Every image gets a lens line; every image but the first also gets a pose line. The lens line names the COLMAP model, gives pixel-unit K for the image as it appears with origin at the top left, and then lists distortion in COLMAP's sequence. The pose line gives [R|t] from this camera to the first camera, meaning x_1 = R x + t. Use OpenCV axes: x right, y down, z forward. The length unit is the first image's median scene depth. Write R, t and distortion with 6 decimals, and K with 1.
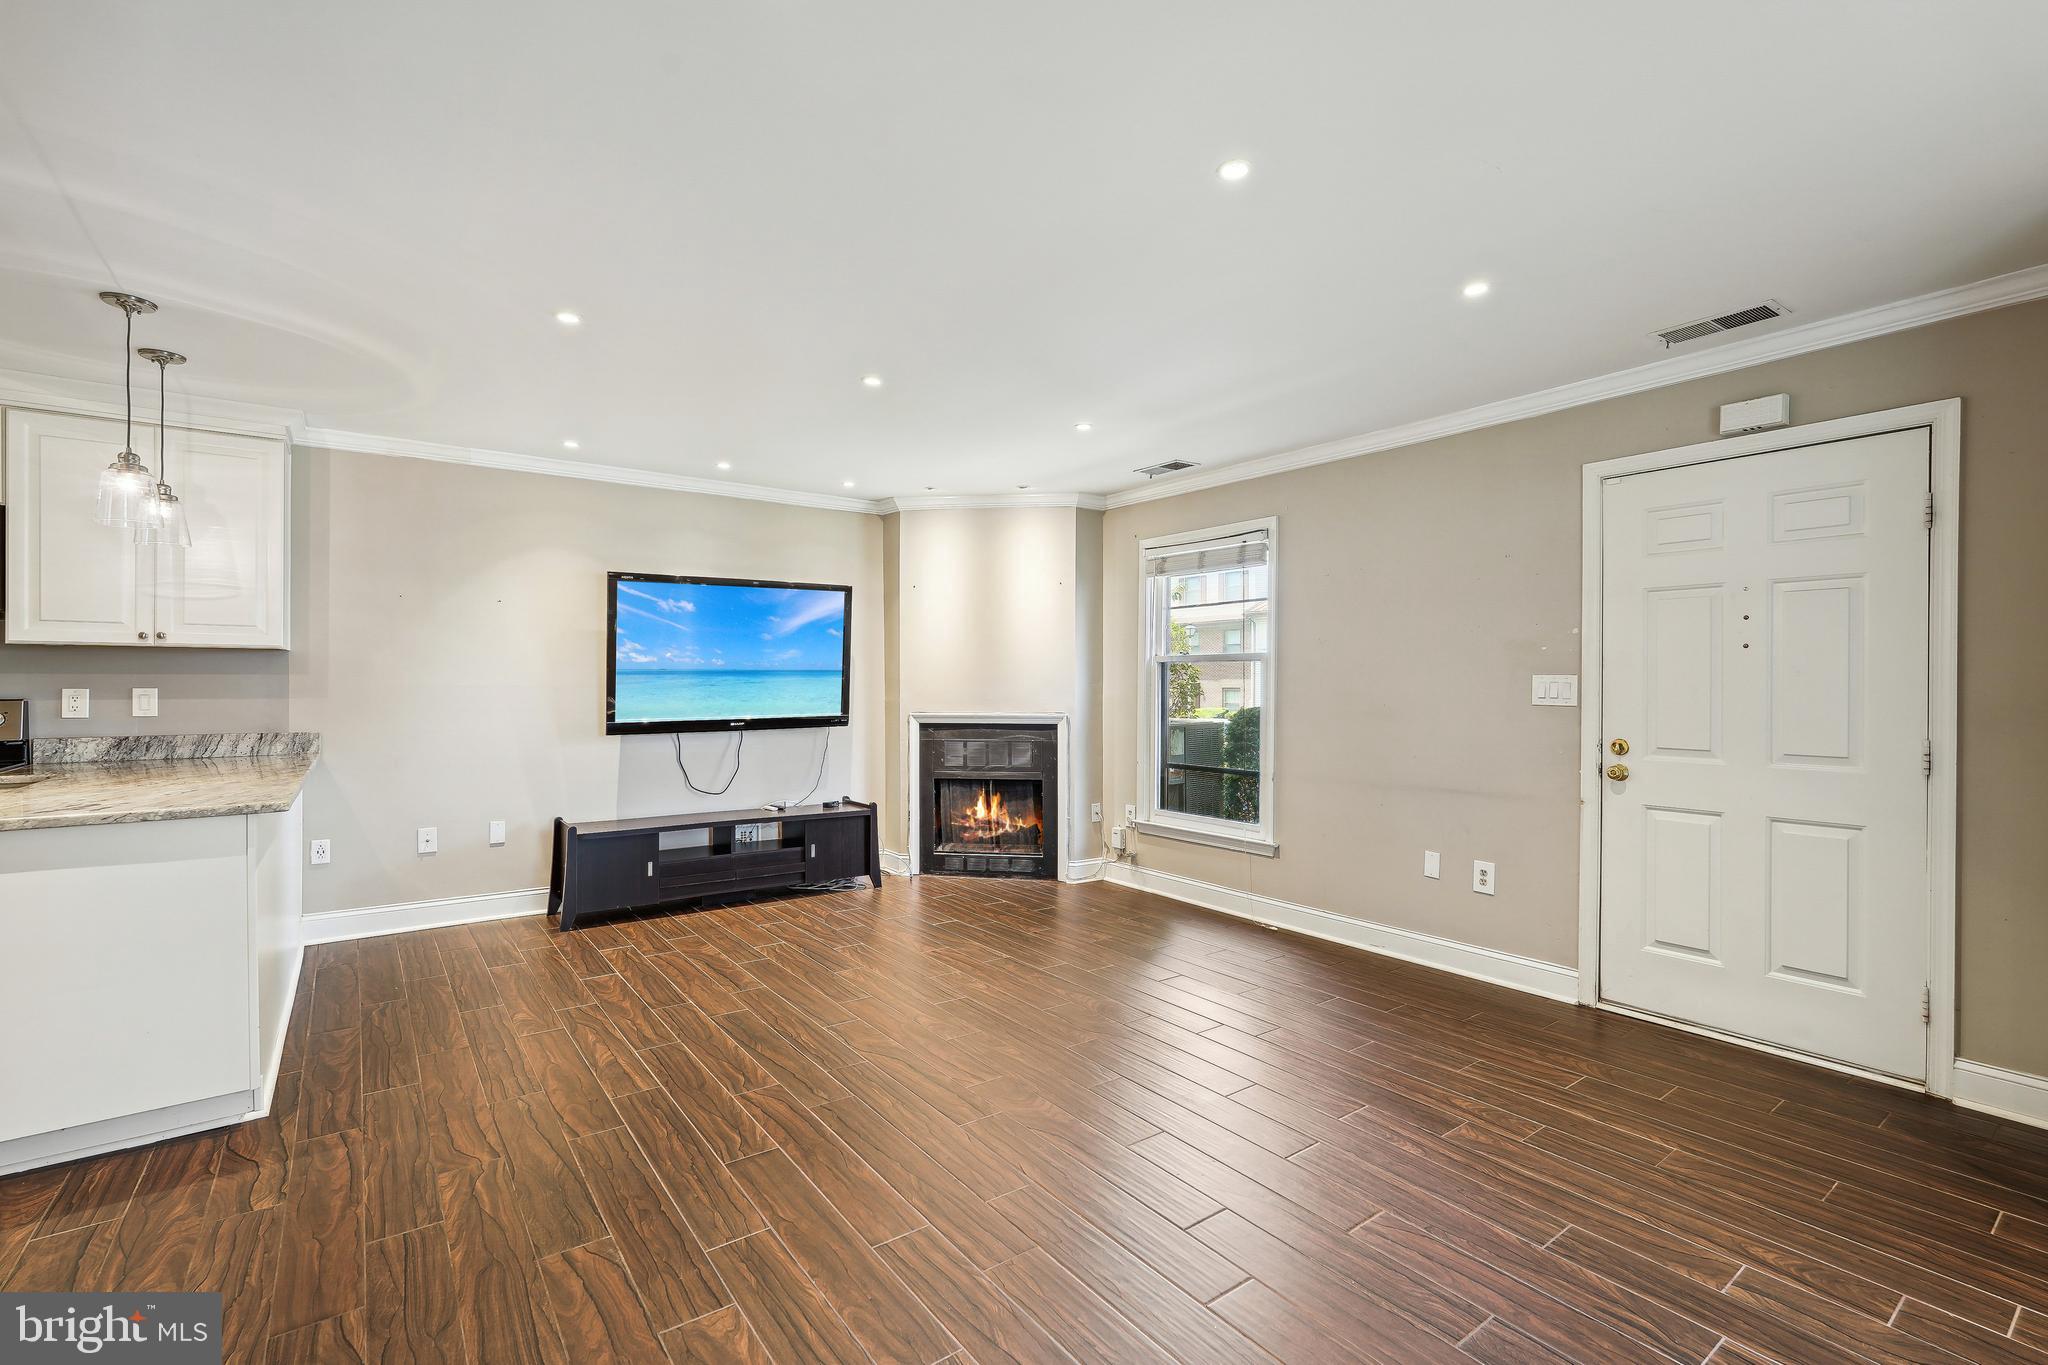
lens RADIAL K [[911.1, 0, 1022.9], [0, 911.1, 685.6], [0, 0, 1]] dist [-0.014255, 0.006379]
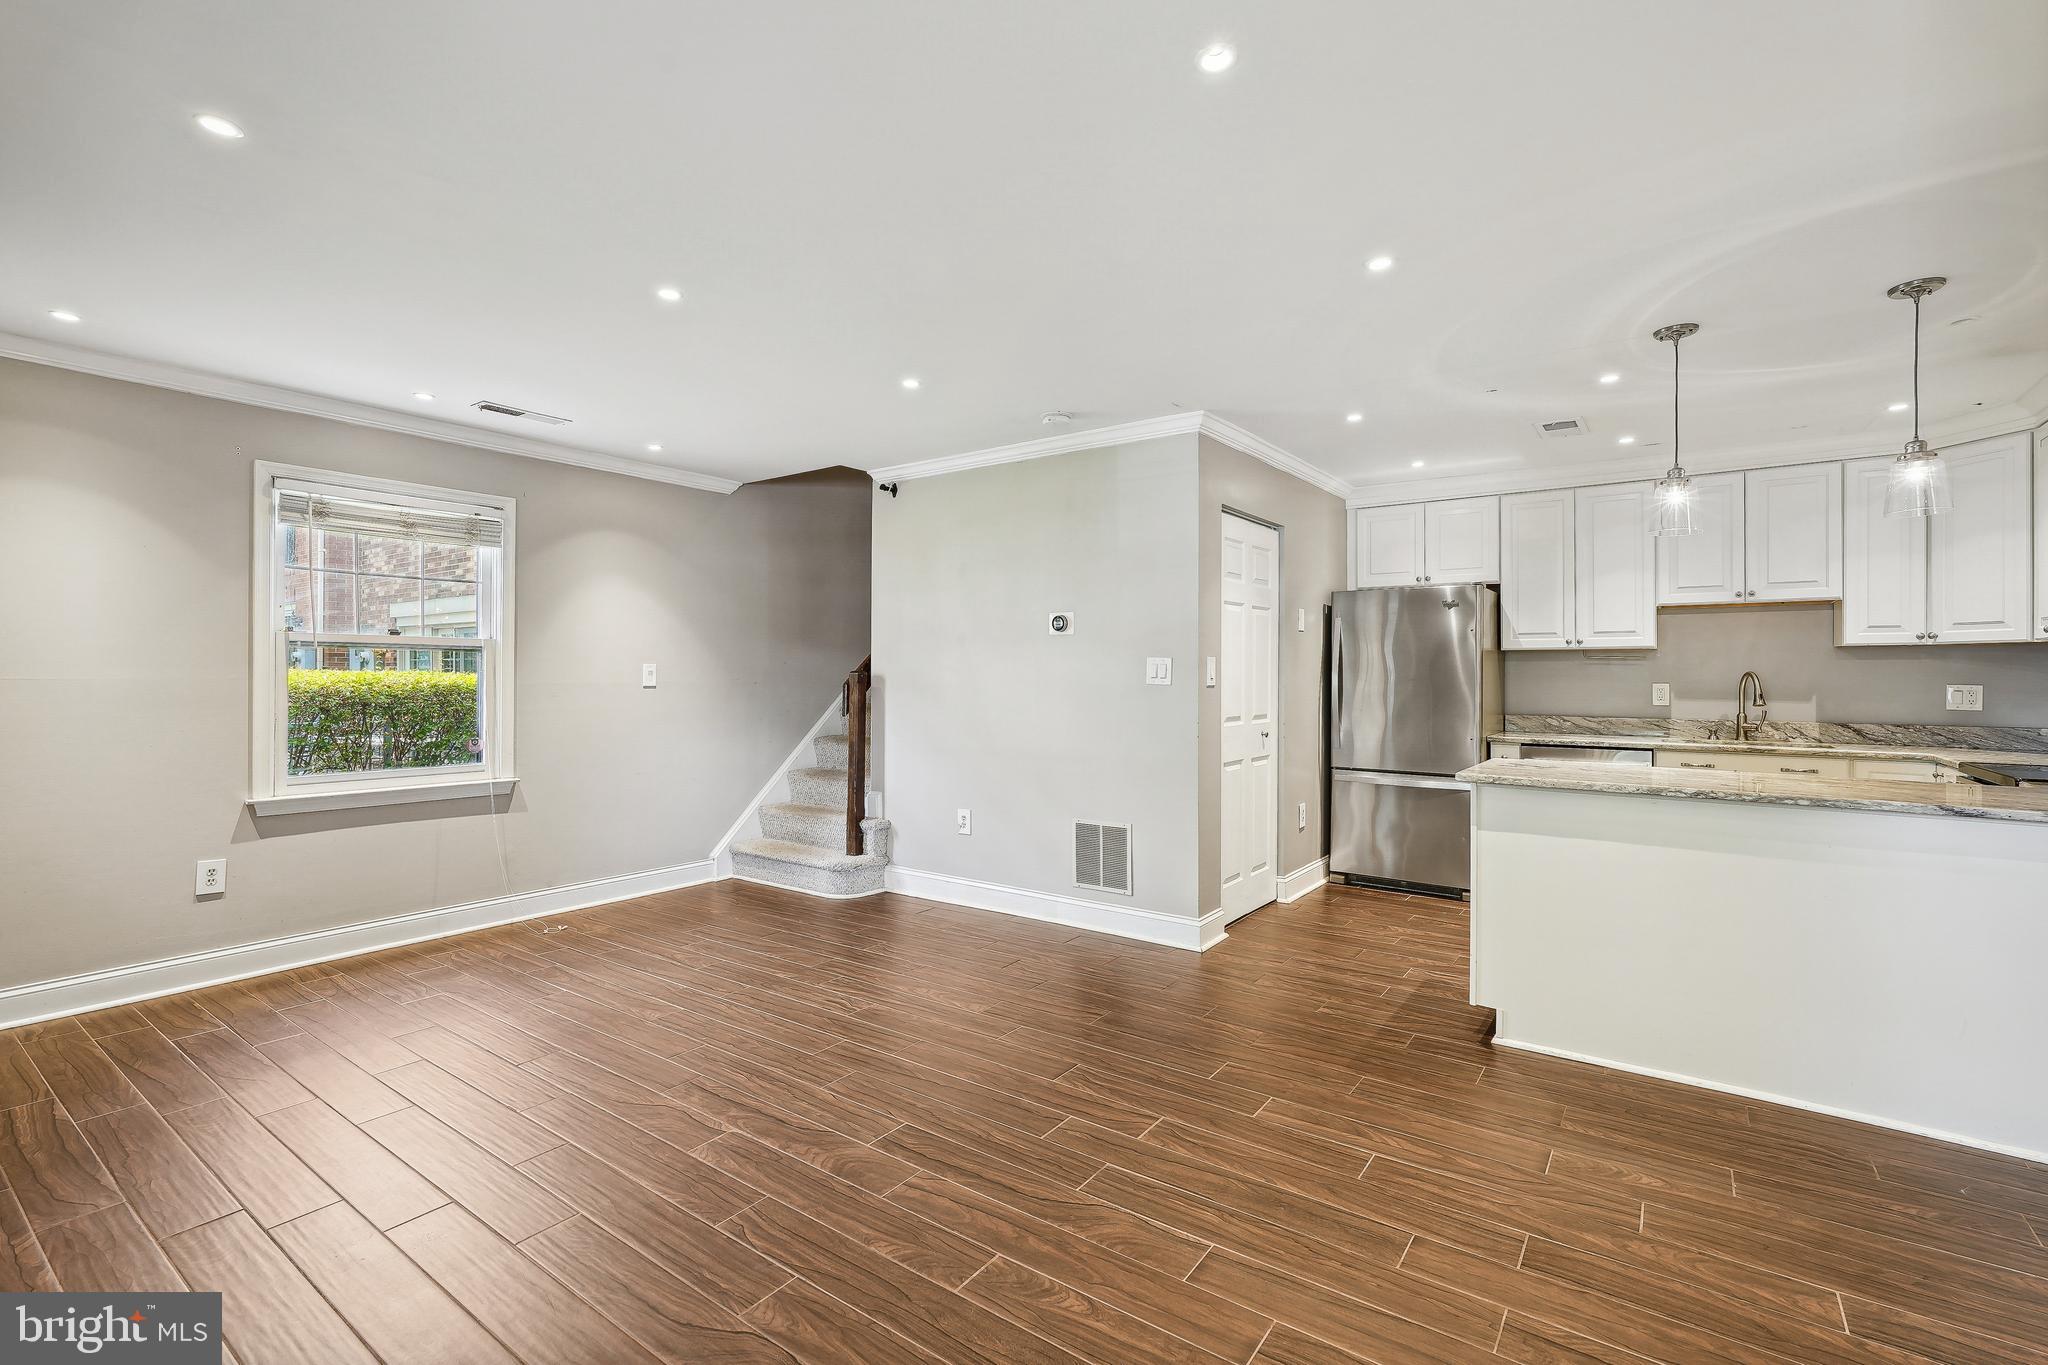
lens RADIAL K [[911.1, 0, 1024.4], [0, 911.1, 679.1], [0, 0, 1]] dist [-0.014255, 0.006379]
pose [[-0.951620, -0.002089, -0.307269, 0.065961], [-0.006442, 0.999893, 0.013153, -0.006008], [0.307208, 0.014496, -0.951532, 1.163845]]
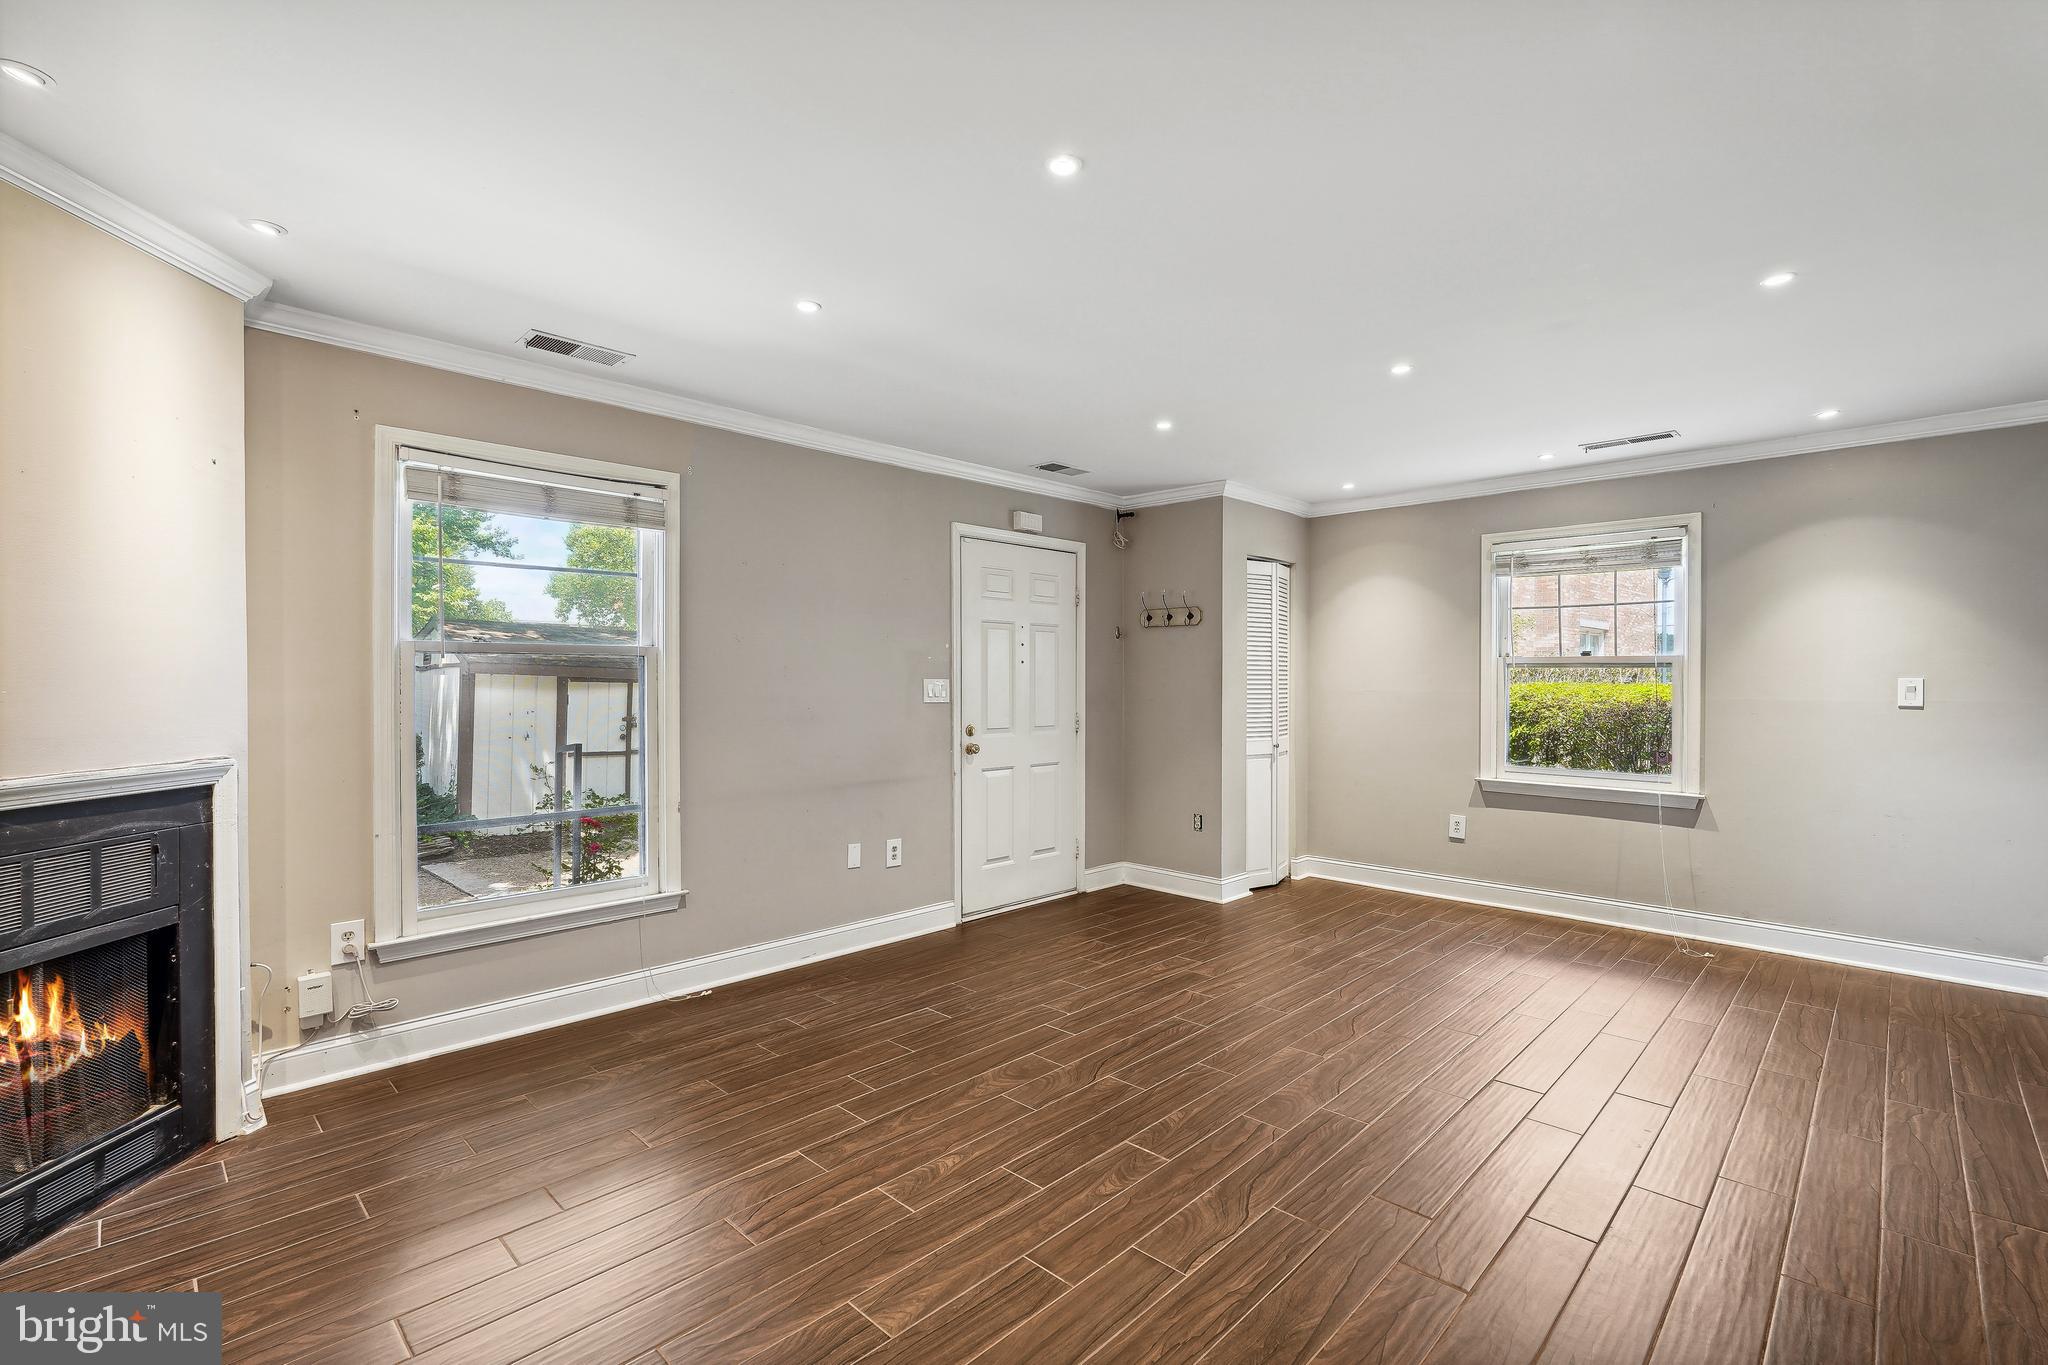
lens RADIAL K [[911.1, 0, 1026.0], [0, 911.1, 680.1], [0, 0, 1]] dist [-0.014255, 0.006379]
pose [[-0.159545, 0.000906, 0.987190, -0.595618], [0.004147, 0.999991, -0.000247, -0.007518], [-0.987182, 0.004054, -0.159548, 0.908720]]
